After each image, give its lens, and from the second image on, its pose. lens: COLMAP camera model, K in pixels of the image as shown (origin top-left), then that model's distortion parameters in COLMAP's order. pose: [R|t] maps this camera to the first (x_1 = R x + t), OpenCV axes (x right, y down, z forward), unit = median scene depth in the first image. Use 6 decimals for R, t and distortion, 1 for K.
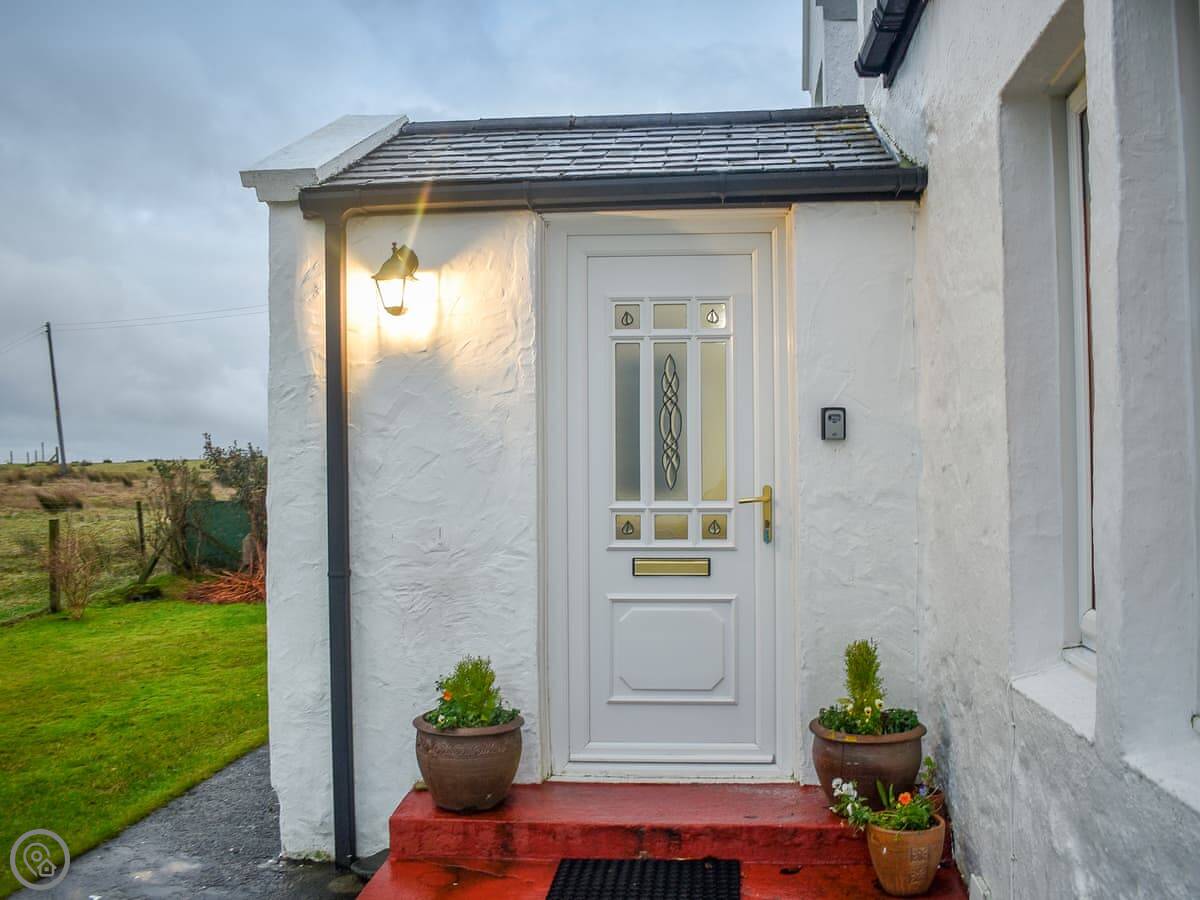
lens RADIAL K [[1253.9, 0, 600.0], [0, 1253.9, 450.0], [0, 0, 1]] dist [-0.138603, -0.001723]
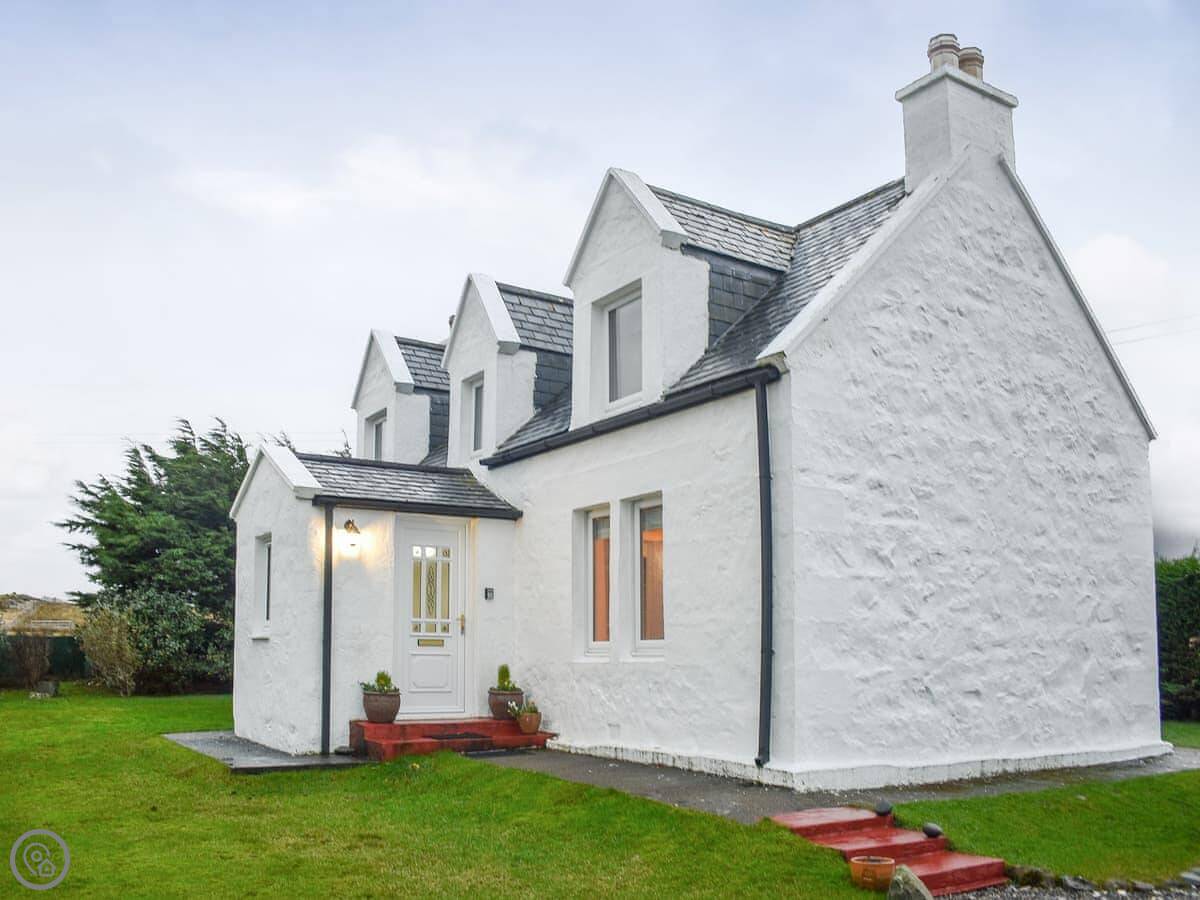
lens RADIAL K [[1001.7, 0, 600.0], [0, 1001.7, 450.0], [0, 0, 1]] dist [-0.000430, -0.000036]
pose [[0.796203, 0.128986, 0.591121, -1.047913], [-0.032183, 0.984657, -0.171509, 0.042594], [-0.604174, 0.117532, 0.788137, -1.079405]]
